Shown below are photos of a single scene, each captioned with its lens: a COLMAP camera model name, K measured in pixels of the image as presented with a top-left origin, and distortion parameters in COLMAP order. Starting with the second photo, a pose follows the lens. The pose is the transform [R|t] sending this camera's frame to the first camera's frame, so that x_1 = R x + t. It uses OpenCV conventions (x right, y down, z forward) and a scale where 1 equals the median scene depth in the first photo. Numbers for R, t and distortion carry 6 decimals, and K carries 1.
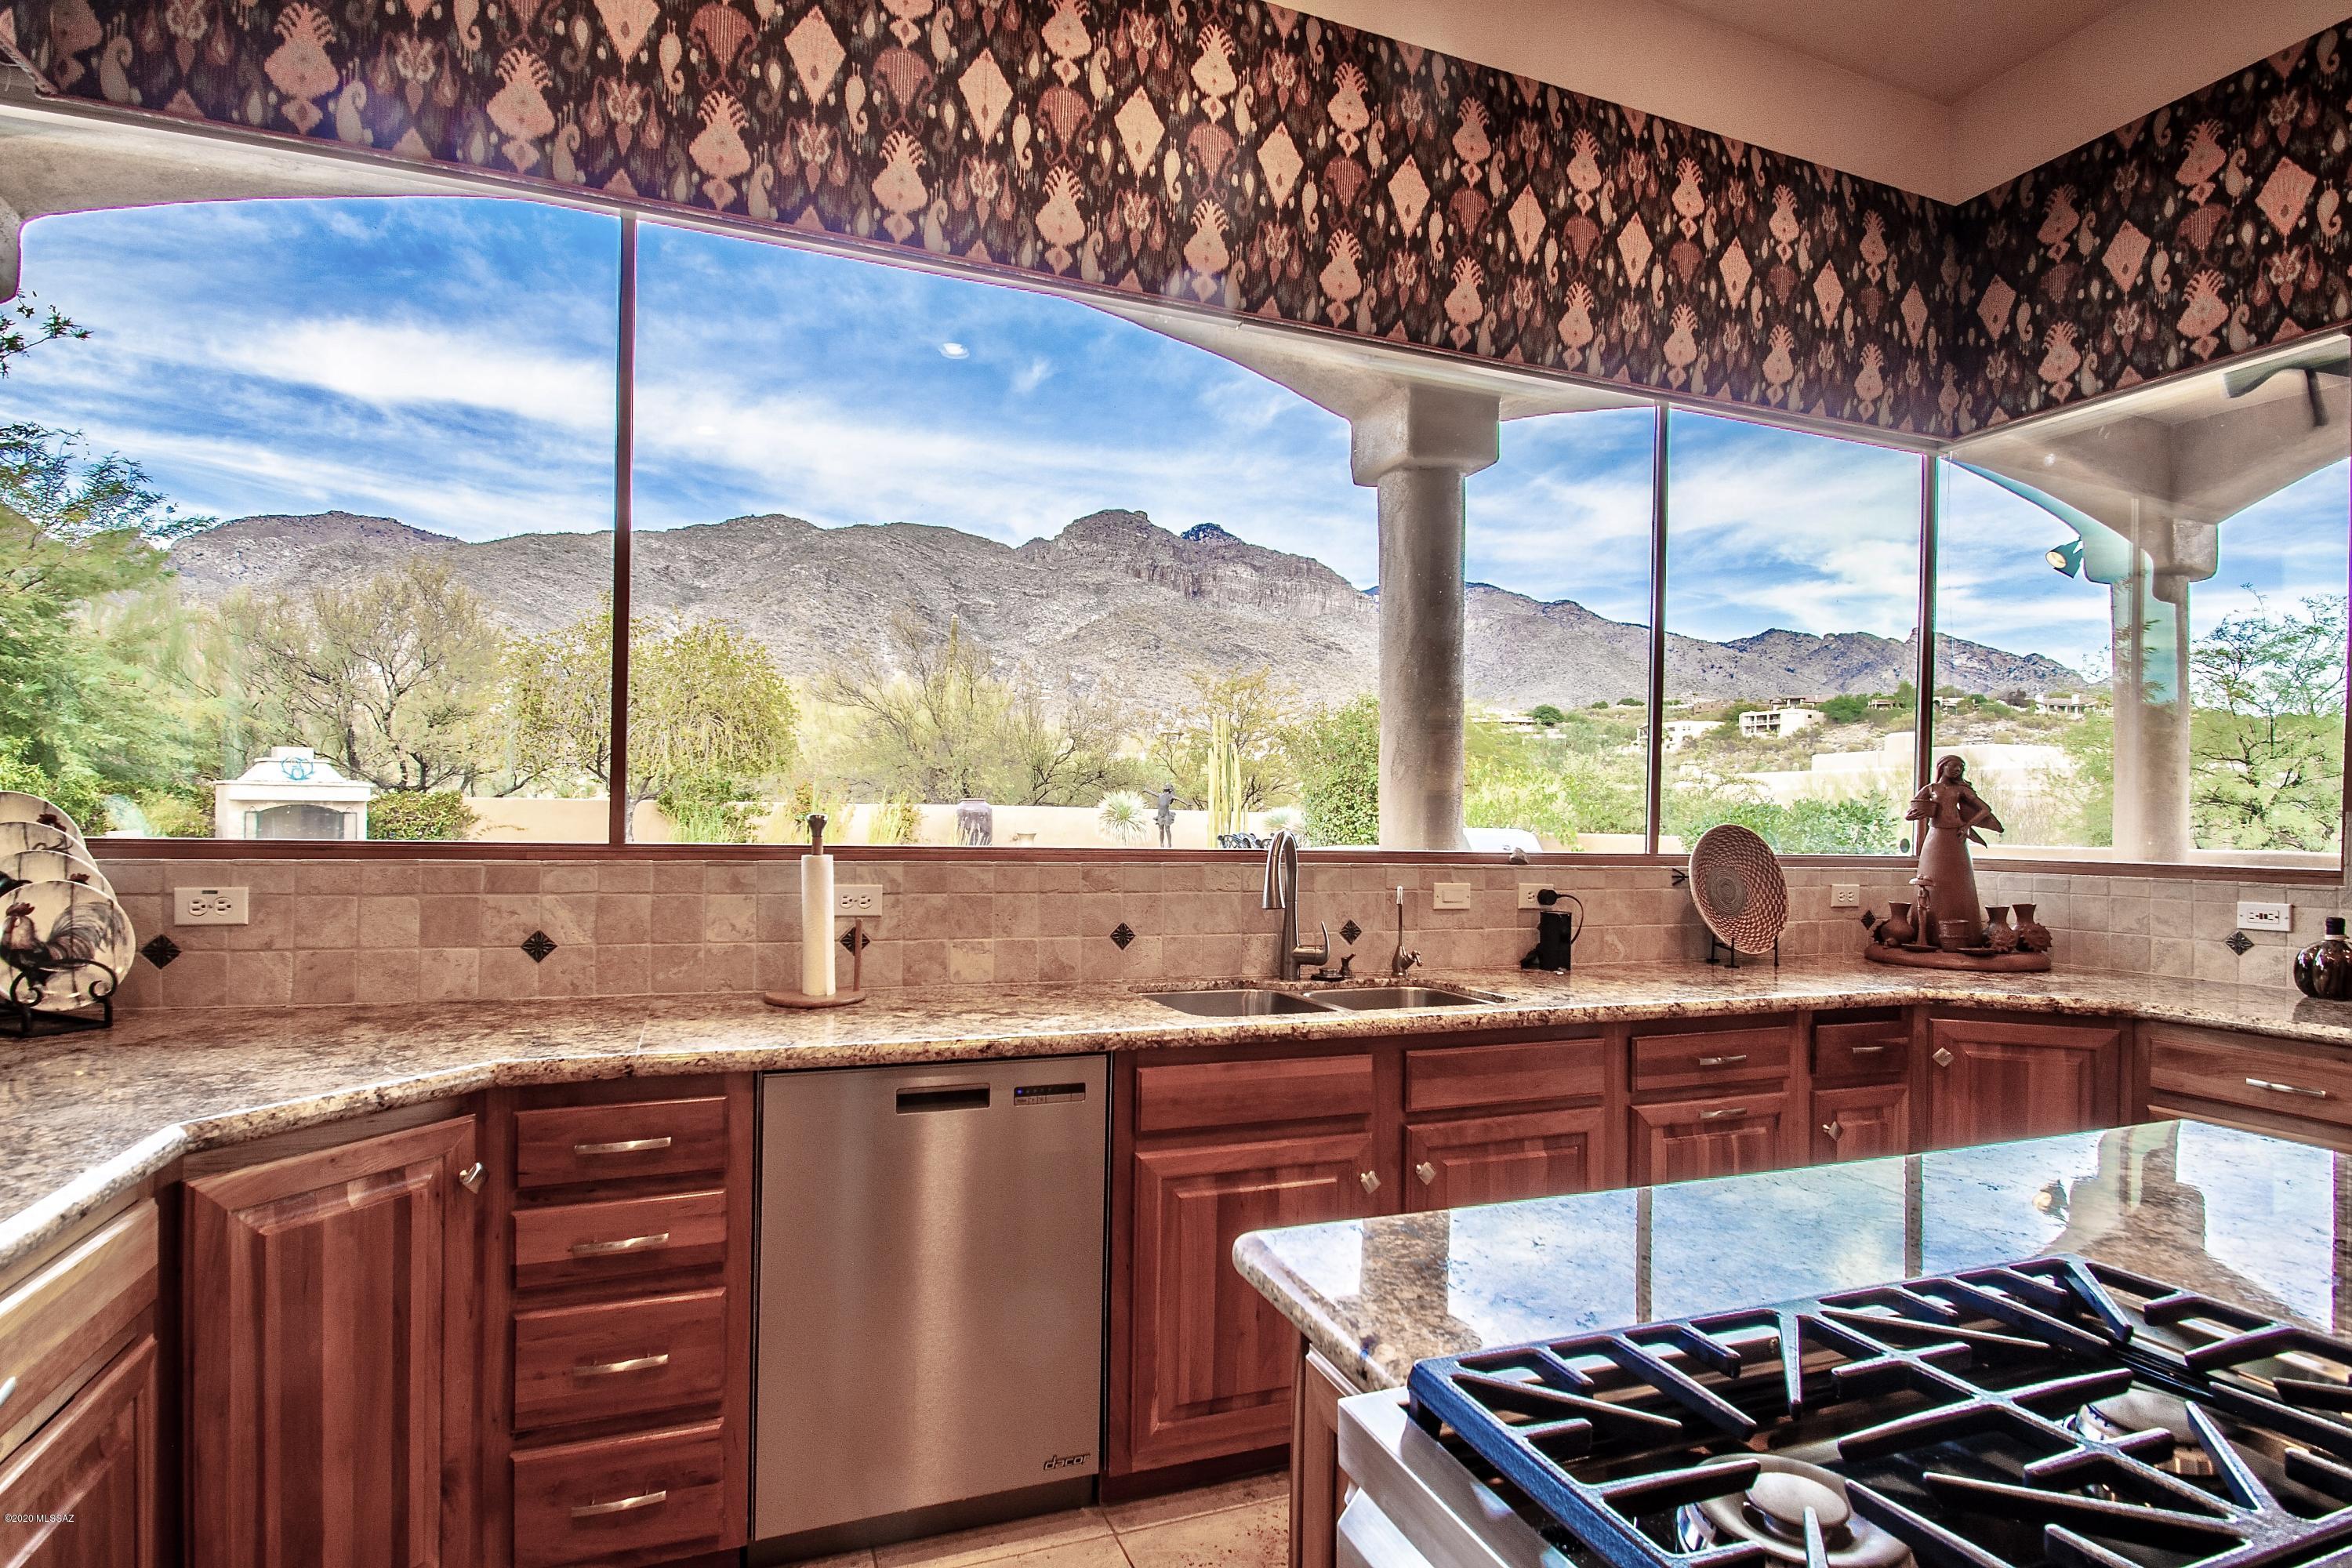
lens RADIAL K [[1148.4, 0, 1133.3], [0, 1148.4, 837.4], [0, 0, 1]] dist [-0.006306, -0.010149]
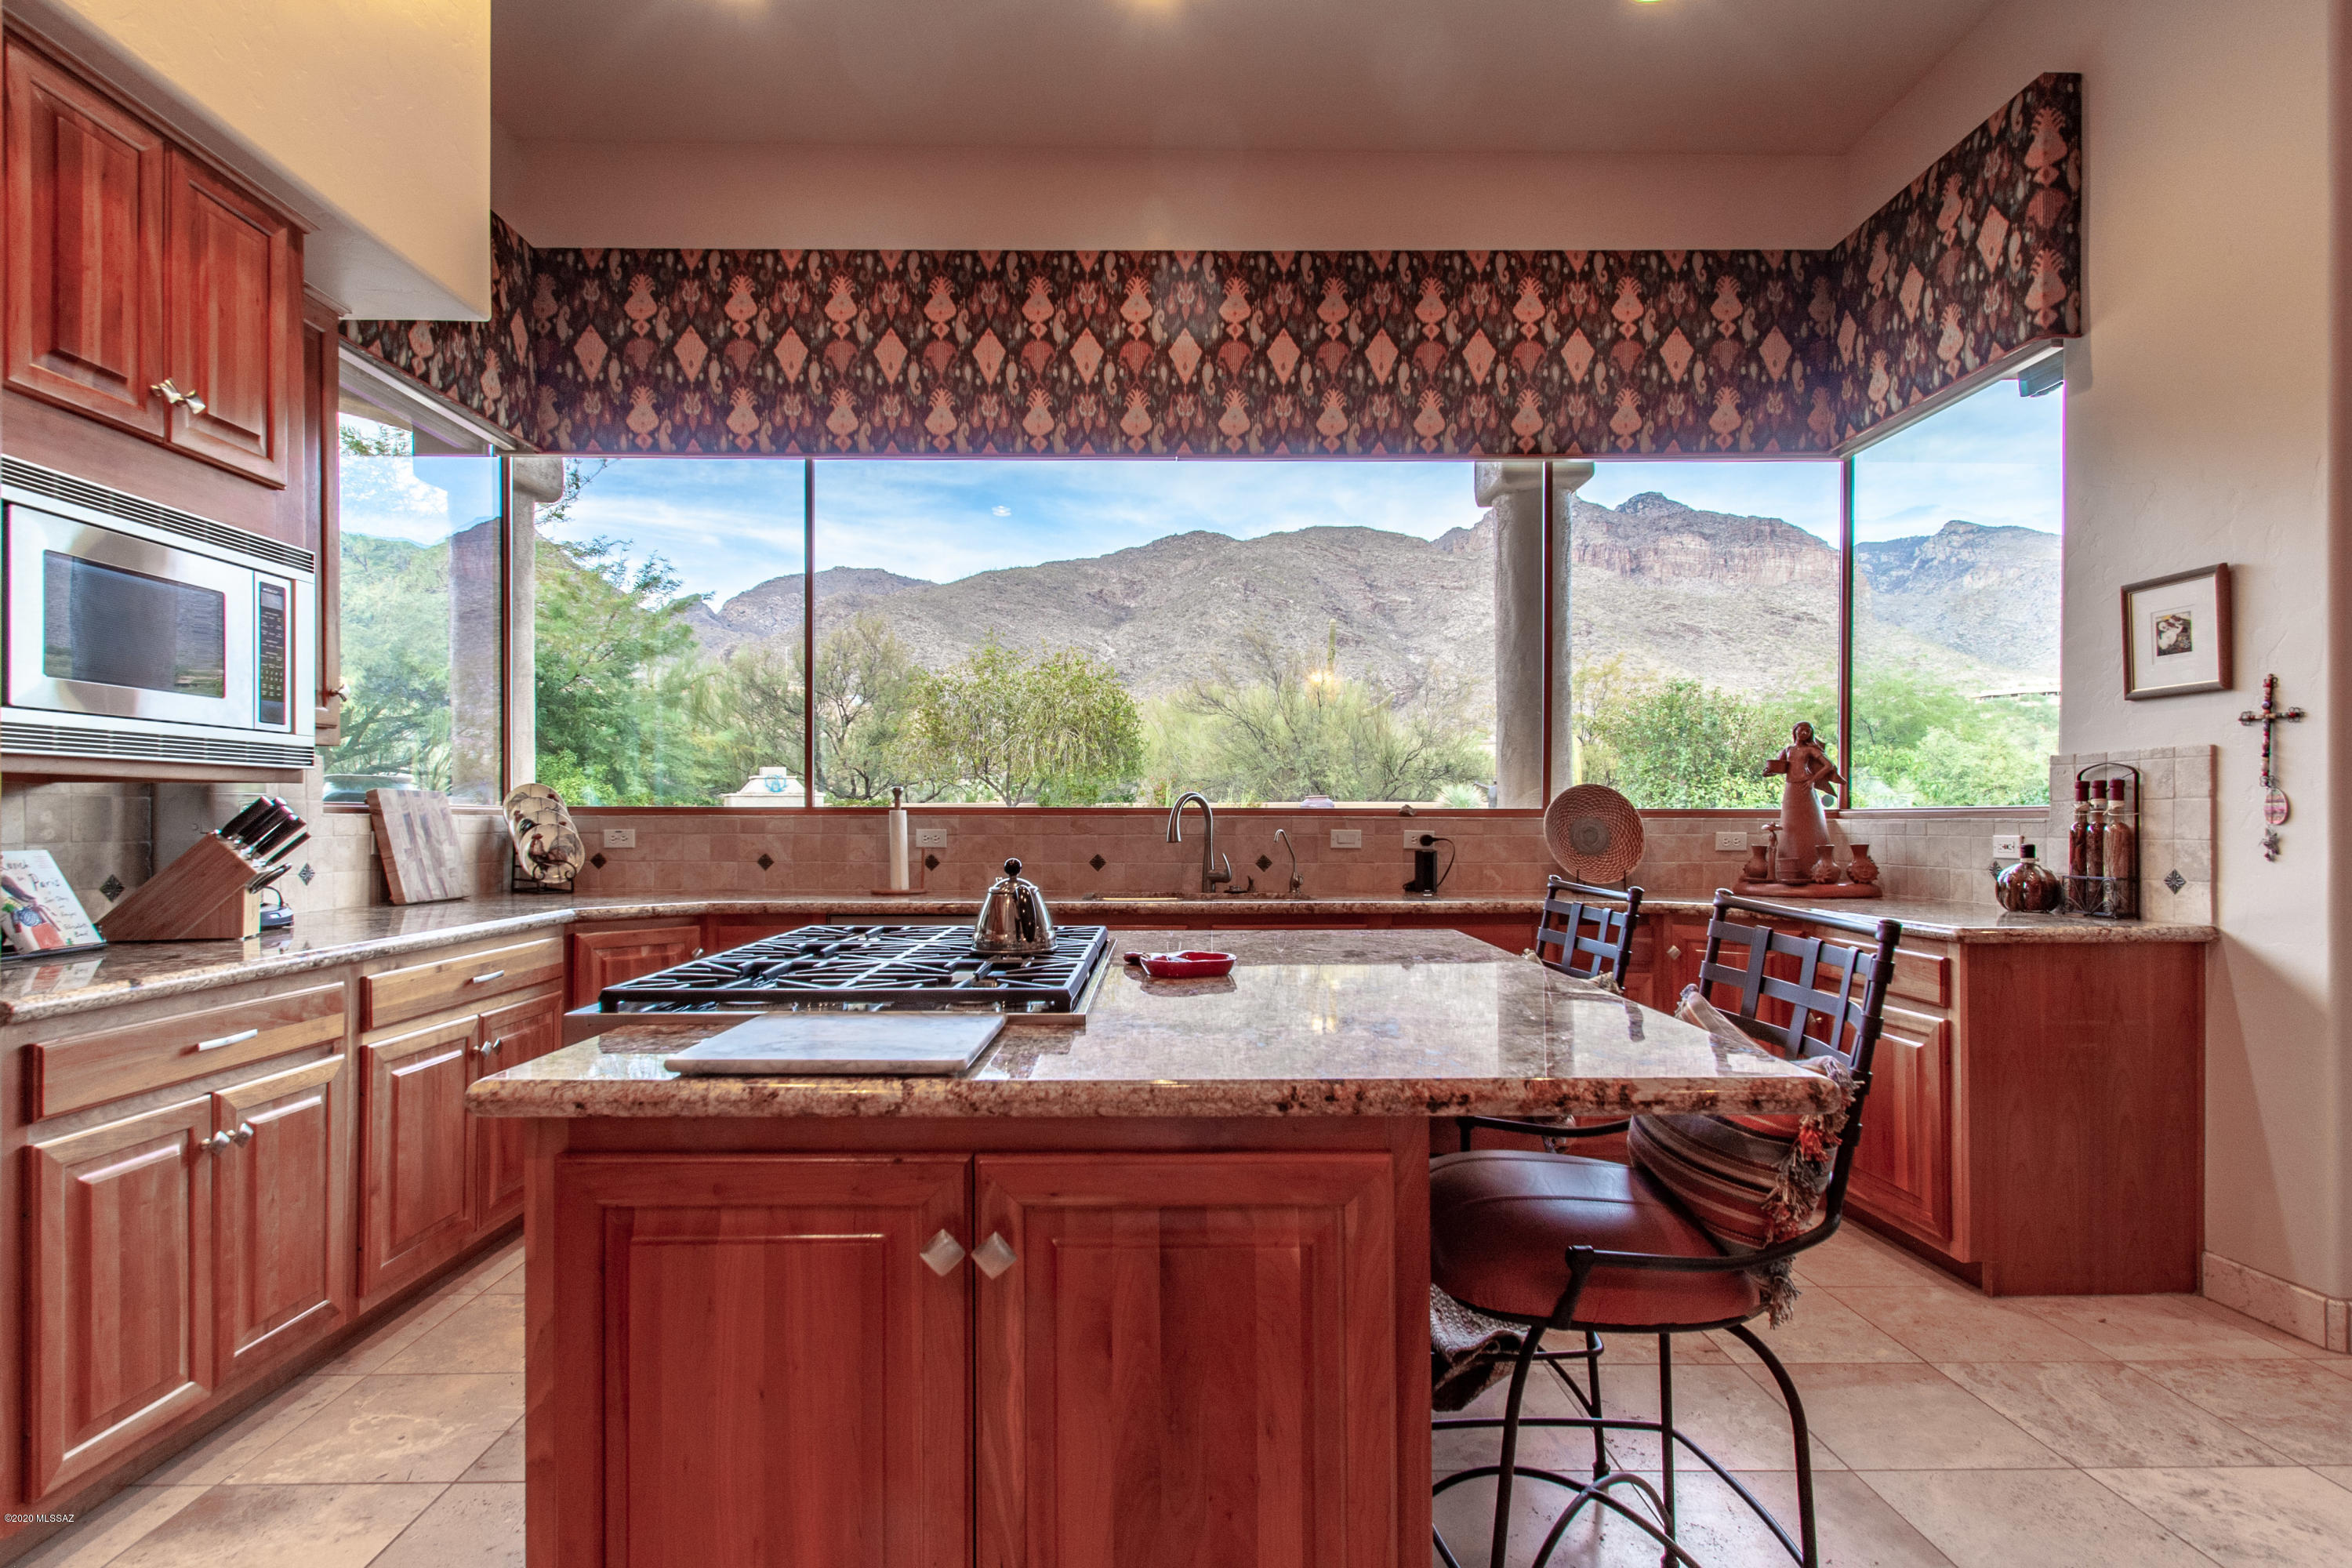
lens RADIAL K [[1148.4, 0, 1136.0], [0, 1148.4, 846.7], [0, 0, 1]] dist [-0.006306, -0.010149]
pose [[0.936768, -0.008146, -0.349857, 0.514325], [0.010326, 0.999937, 0.004366, 0.050310], [0.349800, -0.007703, 0.936793, -0.395736]]
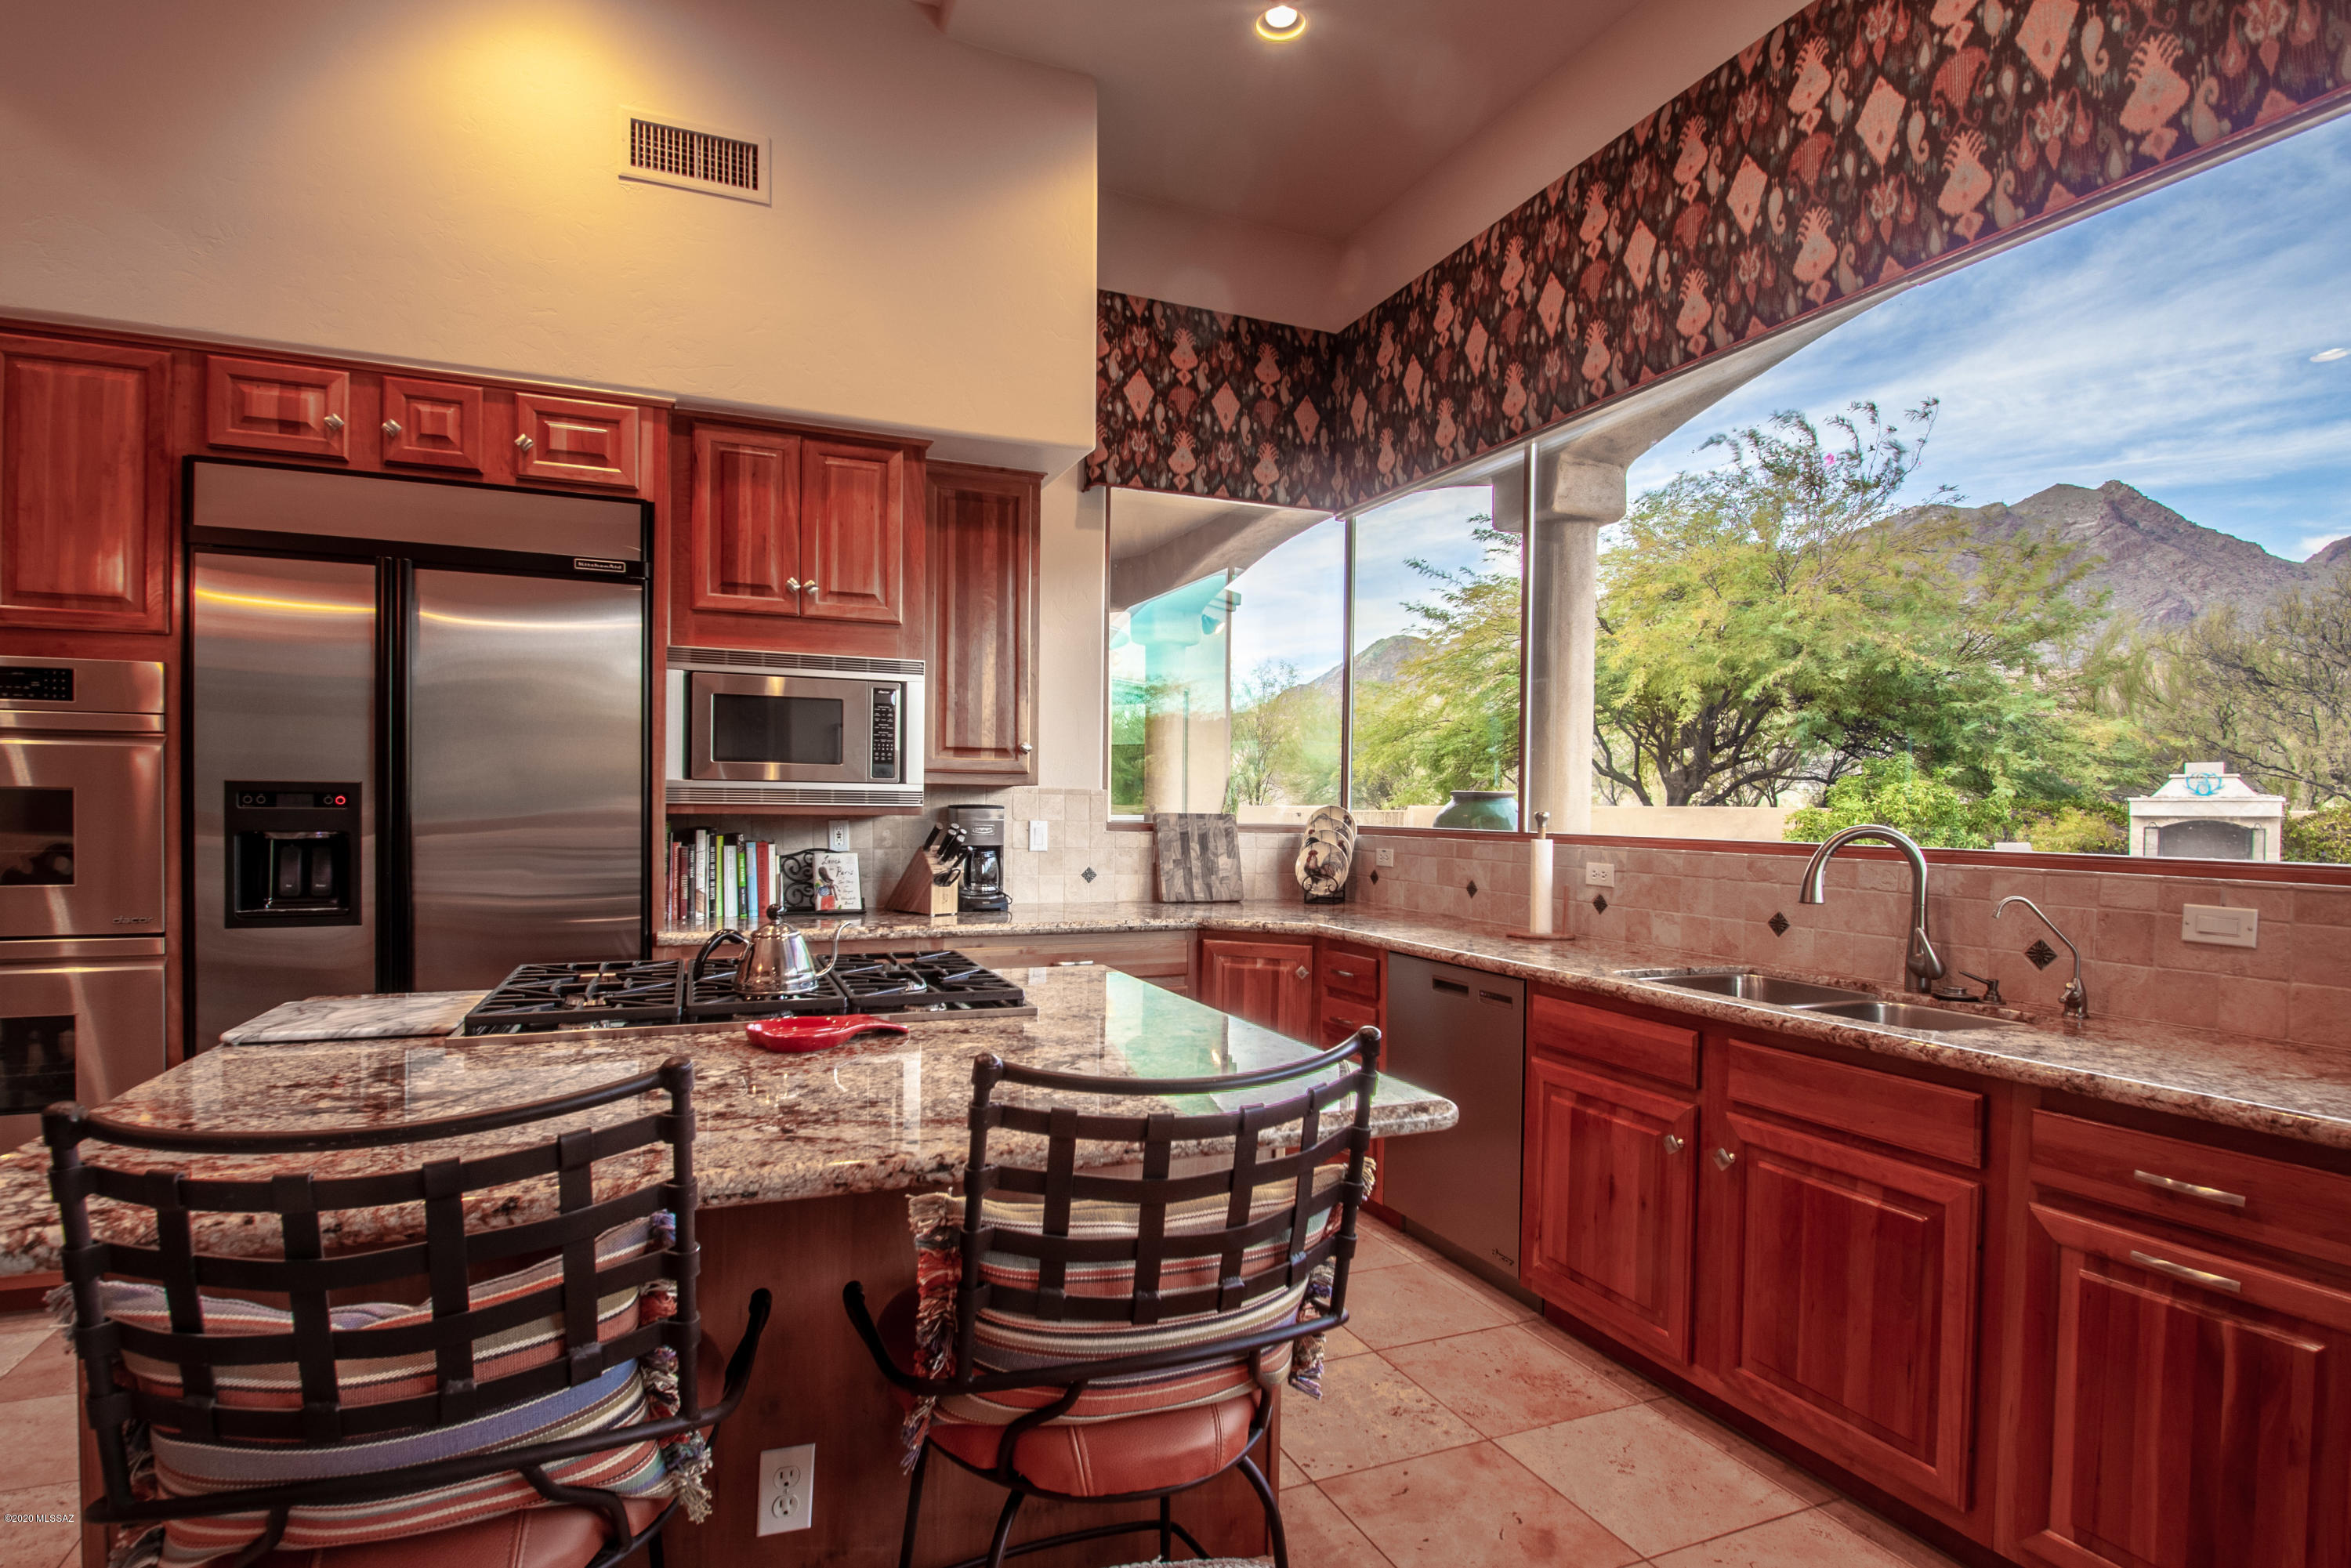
lens RADIAL K [[1147.9, 0, 1171.1], [0, 1147.9, 830.0], [0, 0, 1]] dist [-0.006306, -0.010149]
pose [[0.045588, 0.002826, -0.998956, 0.897358], [-0.028222, 0.999601, 0.001540, 0.010806], [0.998562, 0.028122, 0.045650, 0.335803]]
